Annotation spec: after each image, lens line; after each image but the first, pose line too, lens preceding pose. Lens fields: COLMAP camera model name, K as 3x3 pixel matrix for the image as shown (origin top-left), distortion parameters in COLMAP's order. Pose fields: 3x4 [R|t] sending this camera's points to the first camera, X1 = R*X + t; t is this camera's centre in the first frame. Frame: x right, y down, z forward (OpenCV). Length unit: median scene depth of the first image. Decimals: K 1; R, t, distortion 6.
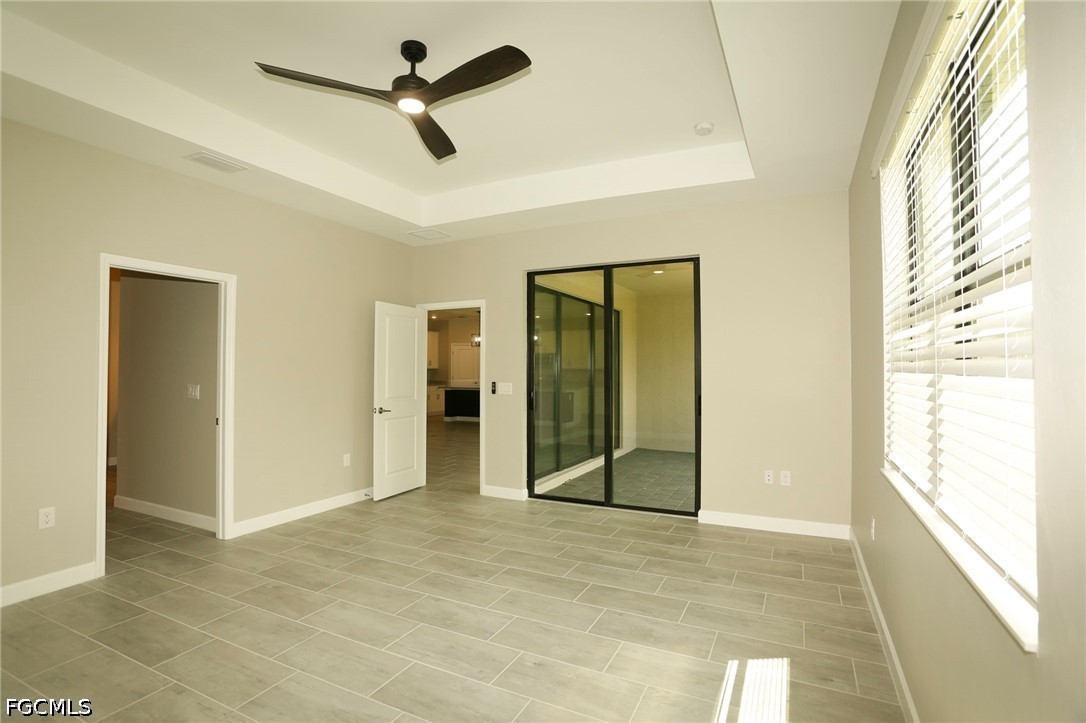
lens RADIAL K [[527.0, 0, 538.5], [0, 527.0, 363.4], [0, 0, 1]] dist [-0.048115, 0.013404]
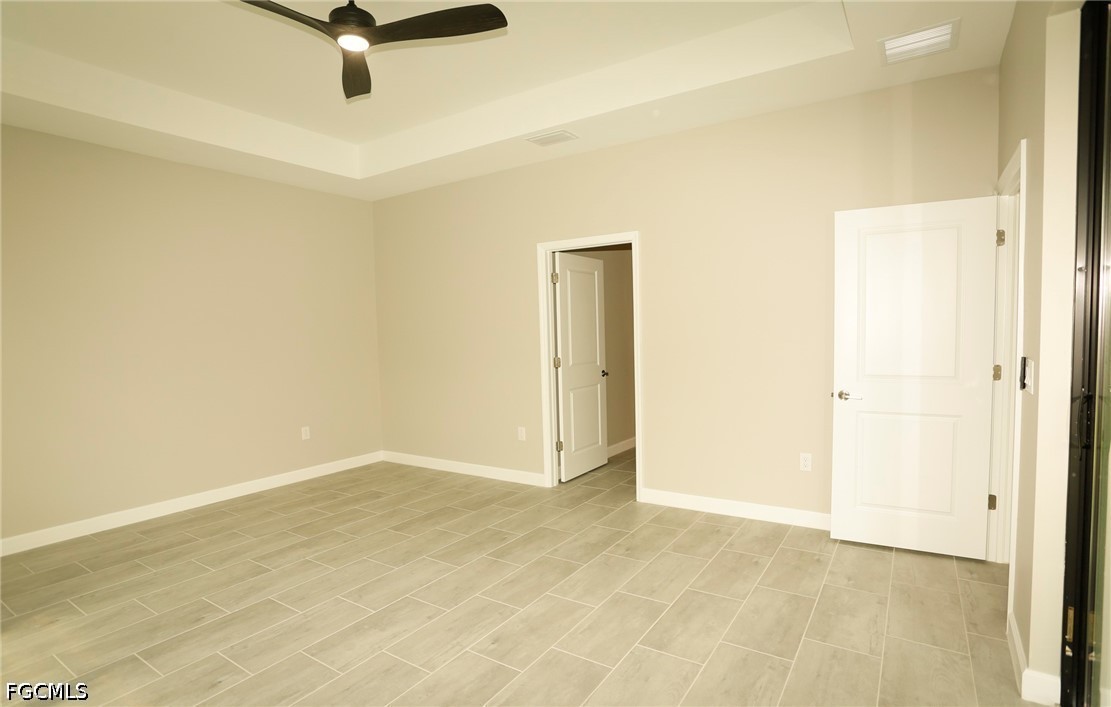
lens RADIAL K [[557.6, 0, 551.2], [0, 557.6, 361.5], [0, 0, 1]] dist [-0.027913, 0.002510]
pose [[-0.130675, 0.058451, -0.989701, 0.615569], [0.040570, 0.997740, 0.053569, 0.010222], [0.990595, -0.033152, -0.132751, 1.299641]]
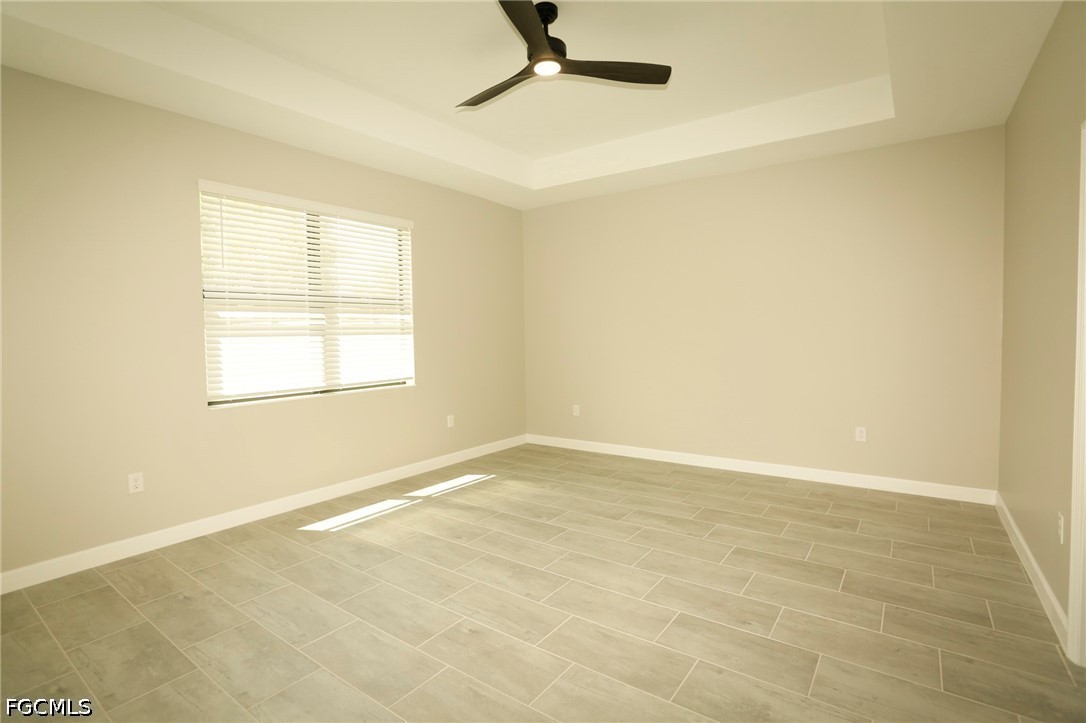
lens RADIAL K [[527.0, 0, 541.3], [0, 527.0, 352.1], [0, 0, 1]] dist [-0.048115, 0.013404]
pose [[-0.986624, 0.010011, 0.162702, -0.356083], [0.014036, 0.999623, 0.023609, 0.027908], [-0.162404, 0.025577, -0.986393, 1.817197]]
